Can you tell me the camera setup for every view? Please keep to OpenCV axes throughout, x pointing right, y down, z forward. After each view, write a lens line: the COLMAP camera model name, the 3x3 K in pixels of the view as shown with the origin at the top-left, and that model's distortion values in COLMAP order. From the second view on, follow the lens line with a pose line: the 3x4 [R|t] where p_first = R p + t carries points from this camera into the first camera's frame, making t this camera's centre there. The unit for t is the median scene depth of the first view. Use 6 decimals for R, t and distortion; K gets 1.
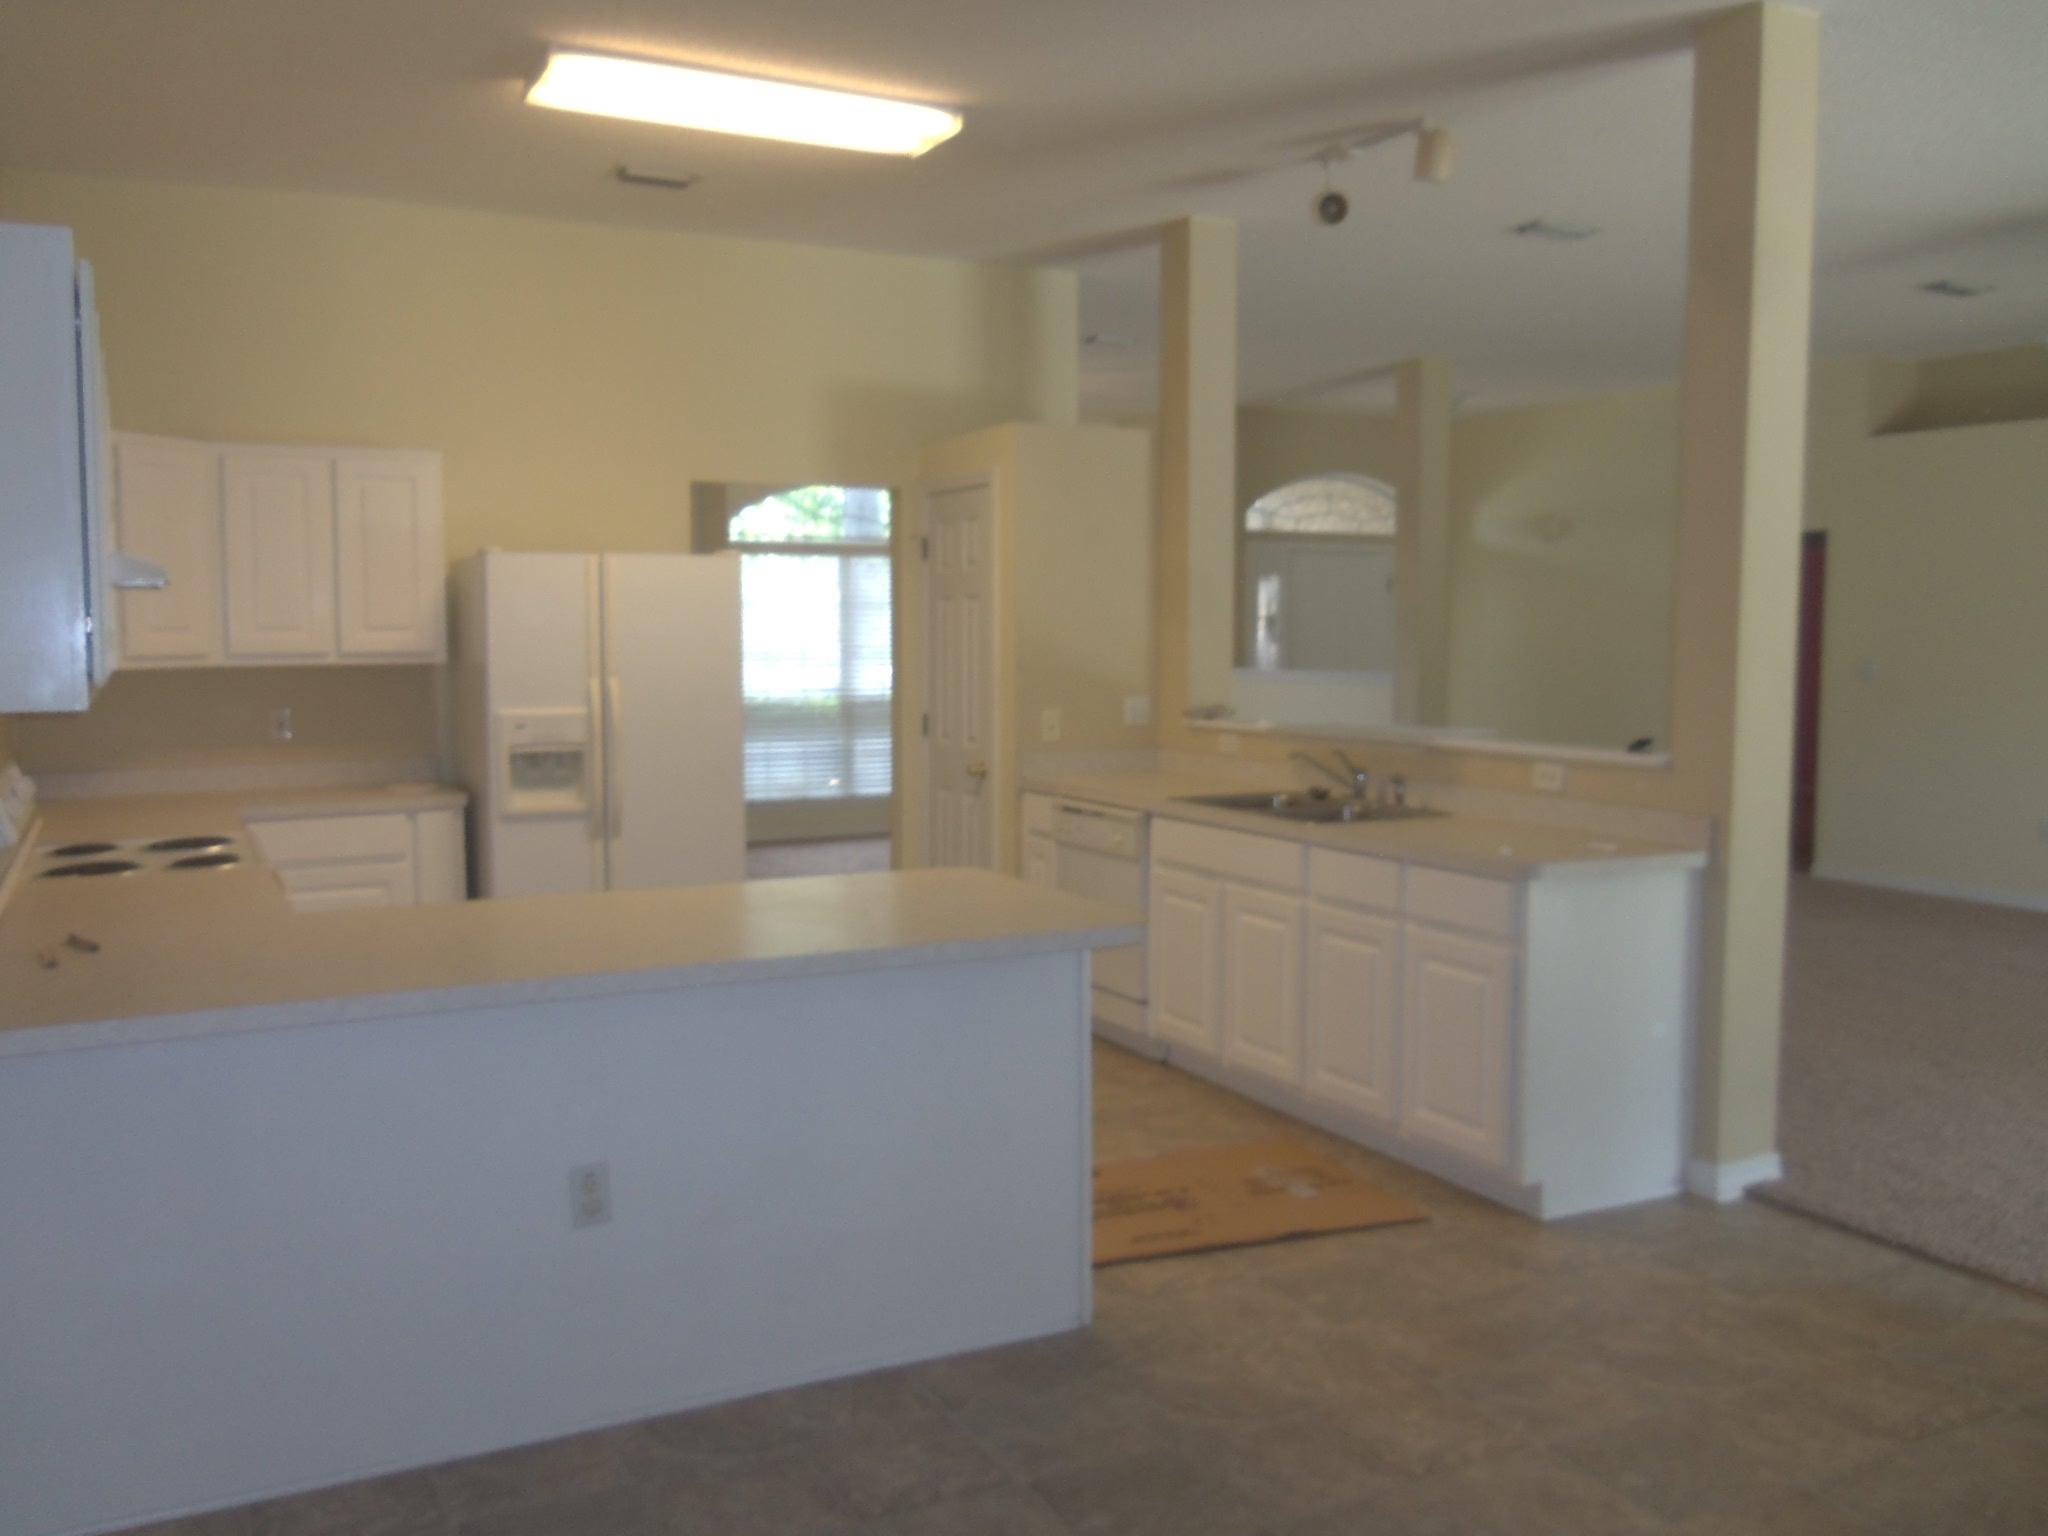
lens RADIAL K [[1712.6, 0, 1024.0], [0, 1712.6, 768.0], [0, 0, 1]] dist [0.000658, 0.000122]
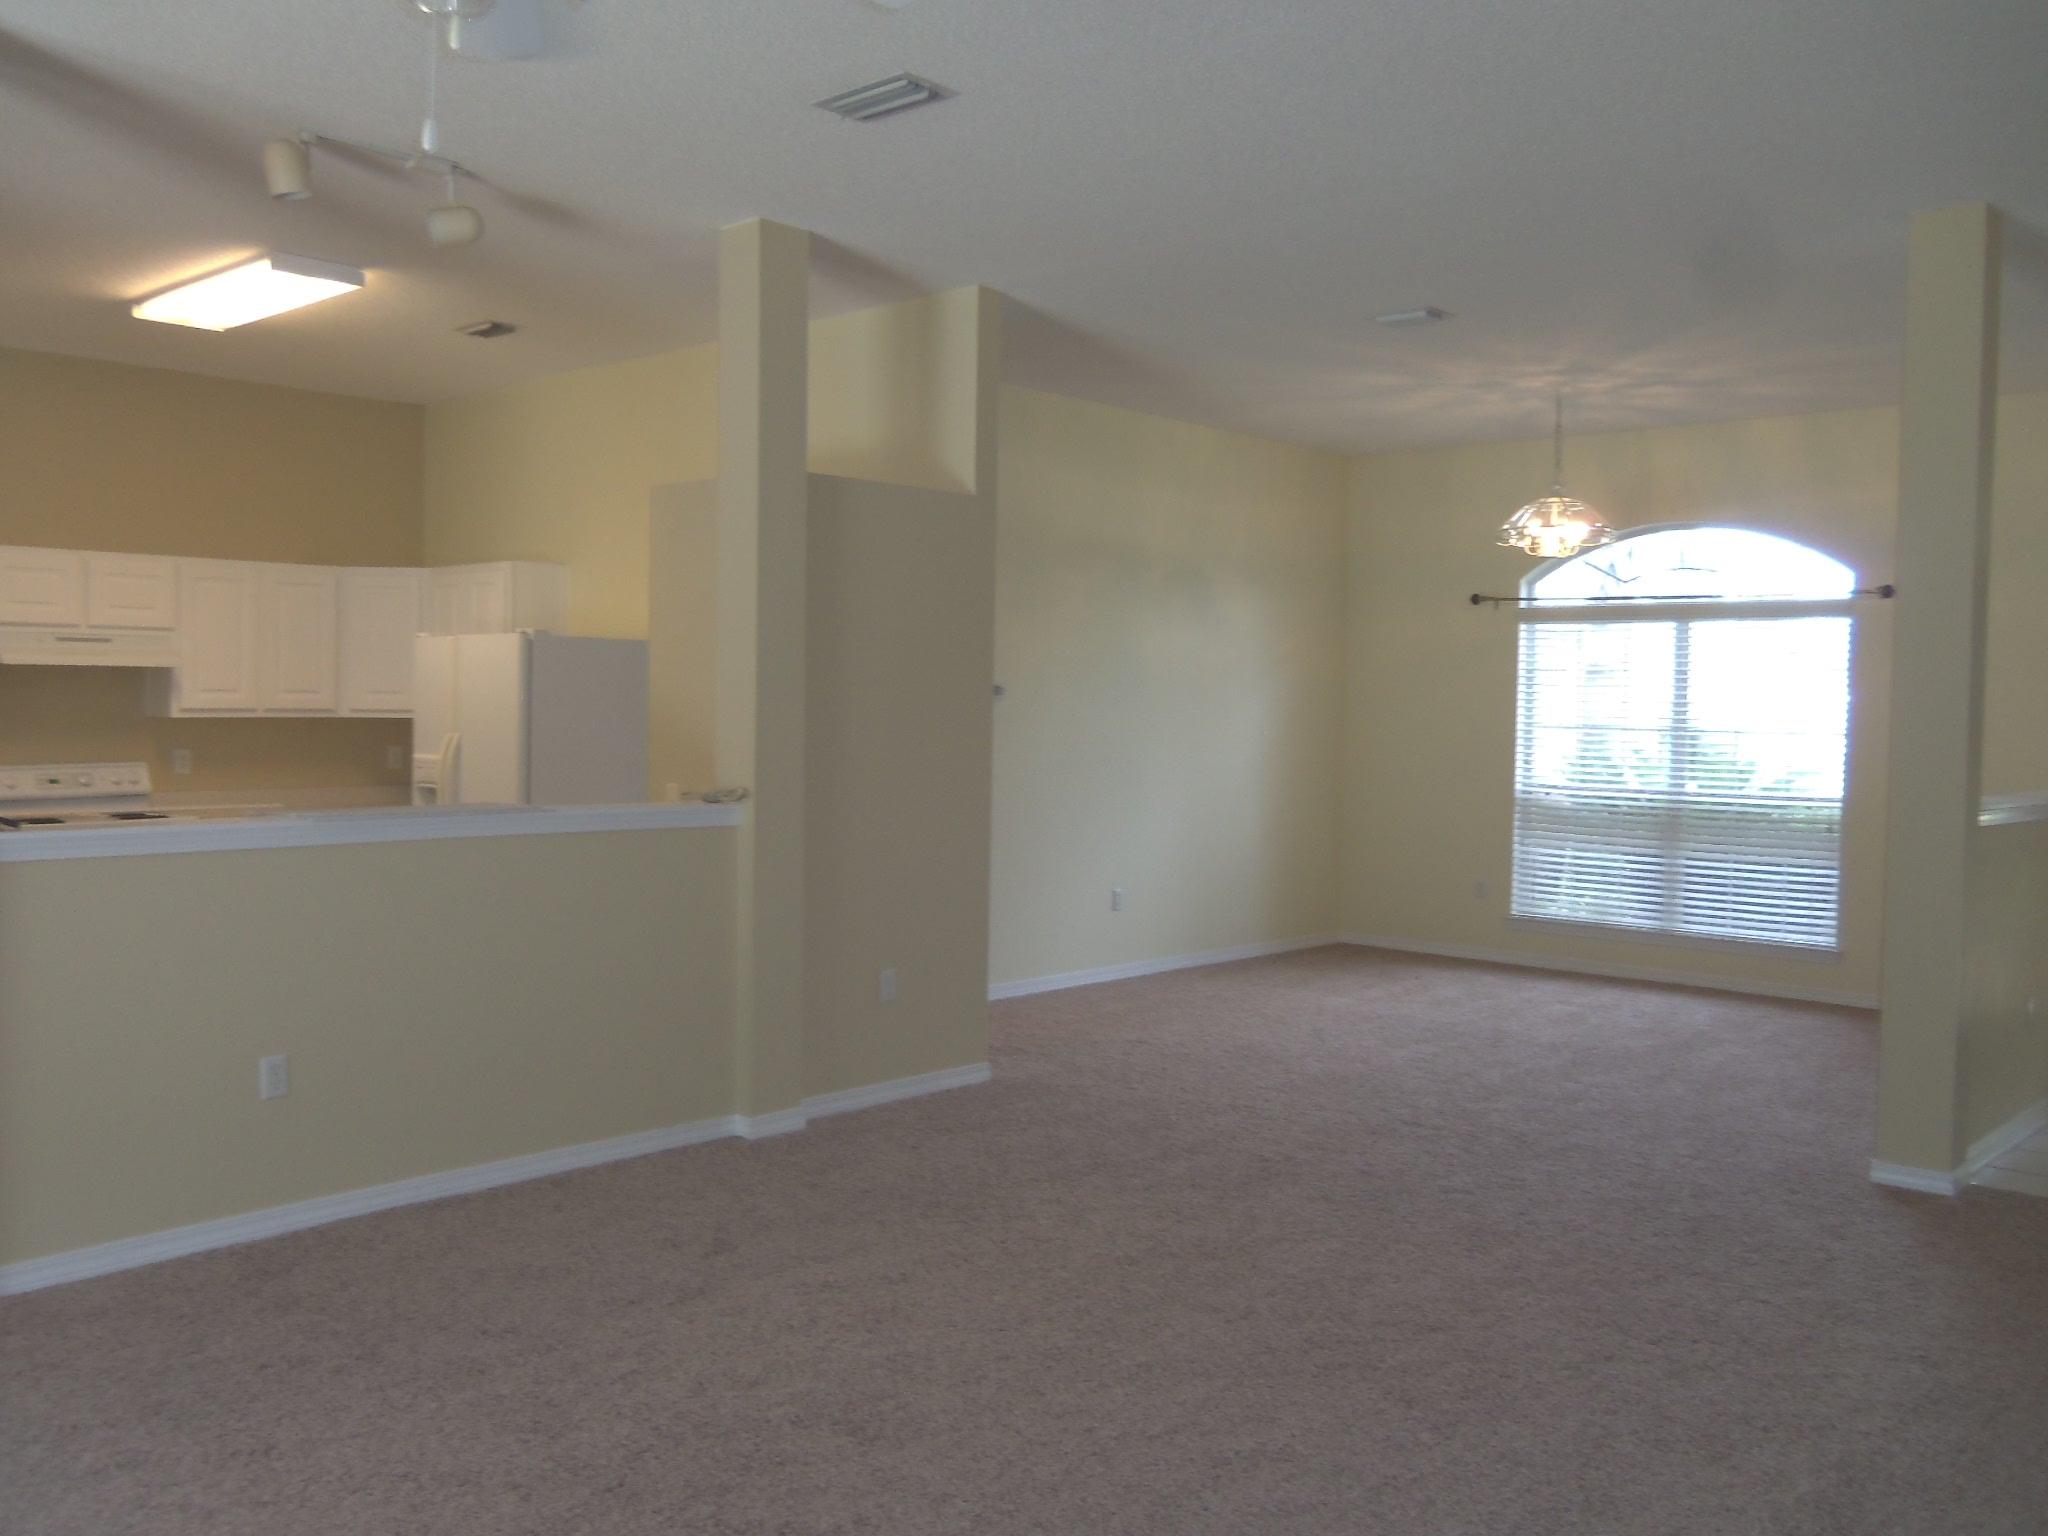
lens RADIAL K [[1712.6, 0, 1024.0], [0, 1712.6, 768.0], [0, 0, 1]] dist [0.000658, 0.000122]
pose [[0.324148, 0.043084, -0.945025, 0.545969], [-0.091477, 0.995709, 0.014018, -0.042337], [0.941573, 0.081904, 0.326698, 0.488437]]
